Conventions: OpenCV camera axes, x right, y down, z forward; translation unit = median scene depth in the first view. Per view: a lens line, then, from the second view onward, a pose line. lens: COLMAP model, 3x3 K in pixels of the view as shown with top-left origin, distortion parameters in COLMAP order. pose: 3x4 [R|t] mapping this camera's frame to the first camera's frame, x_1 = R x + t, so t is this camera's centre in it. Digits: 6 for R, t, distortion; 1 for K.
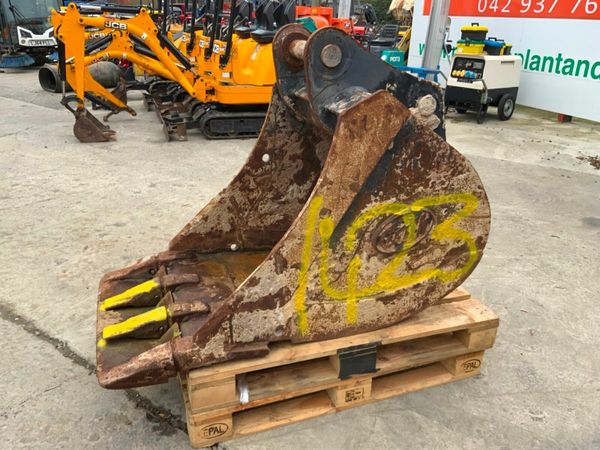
lens RADIAL K [[496.6, 0, 300.0], [0, 496.6, 225.0], [0, 0, 1]] dist [0.115443, -0.223974]
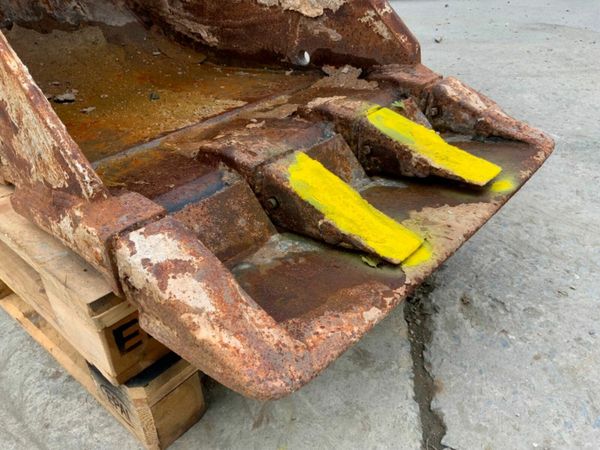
lens RADIAL K [[496.6, 0, 300.0], [0, 496.6, 225.0], [0, 0, 1]] dist [0.115443, -0.223974]
pose [[-0.479597, -0.466910, 0.742954, -0.641302], [0.376739, 0.655112, 0.654901, -0.092927], [-0.792499, 0.593989, -0.138286, 1.204743]]
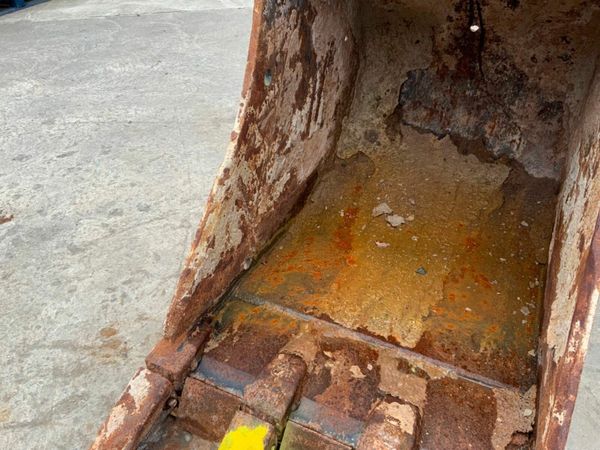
lens RADIAL K [[496.6, 0, 300.0], [0, 496.6, 225.0], [0, 0, 1]] dist [0.115443, -0.223974]
pose [[0.711025, -0.454472, 0.536562, -0.469431], [0.303576, 0.886688, 0.348748, -0.209195], [-0.634259, -0.085082, 0.768425, 0.728515]]
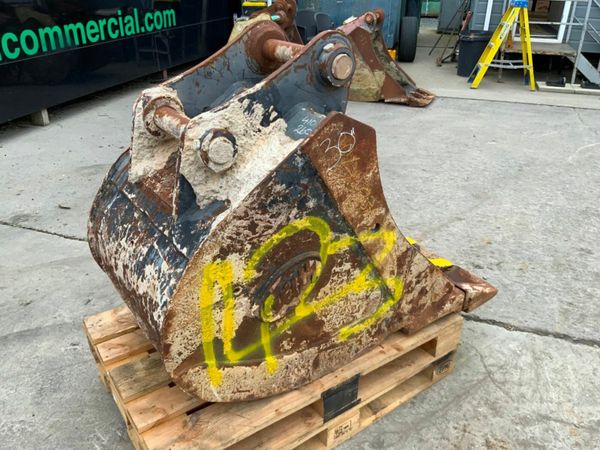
lens RADIAL K [[496.6, 0, 300.0], [0, 496.6, 225.0], [0, 0, 1]] dist [0.115443, -0.223974]
pose [[-0.963790, 0.085477, -0.252593, 0.251778], [-0.137931, 0.650882, 0.746544, -0.795522], [0.228220, 0.754352, -0.615523, 1.741154]]
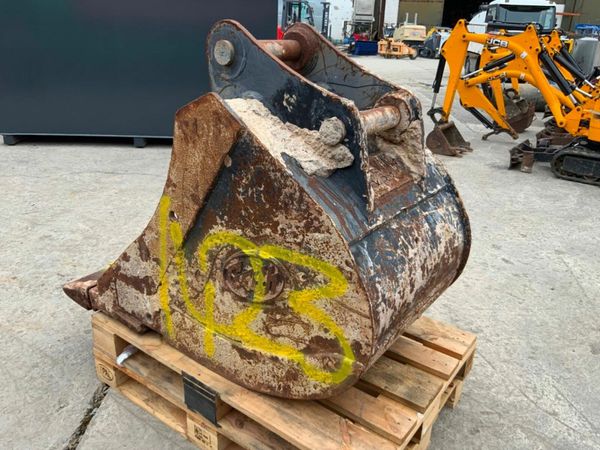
lens RADIAL K [[496.6, 0, 300.0], [0, 496.6, 225.0], [0, 0, 1]] dist [0.115443, -0.223974]
pose [[0.554588, 0.302564, -0.775169, 0.827024], [-0.336240, 0.933598, 0.123842, -0.185565], [0.761166, 0.191962, 0.619497, 0.546308]]
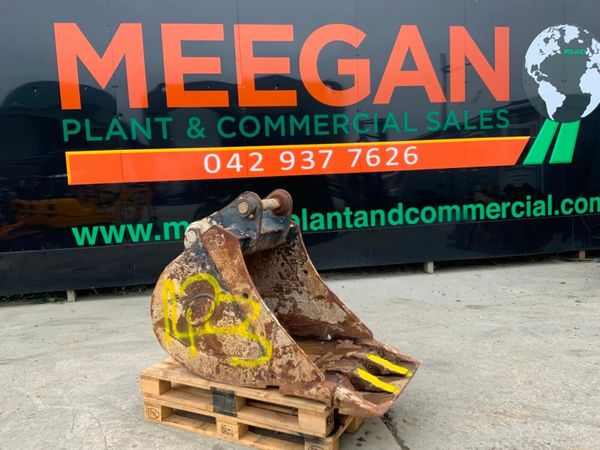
lens RADIAL K [[496.6, 0, 300.0], [0, 496.6, 225.0], [0, 0, 1]] dist [0.115443, -0.223974]
pose [[-0.676895, -0.071621, 0.732587, -1.270084], [0.305470, 0.878173, 0.368103, -0.854598], [-0.669702, 0.472950, -0.572553, 1.889504]]
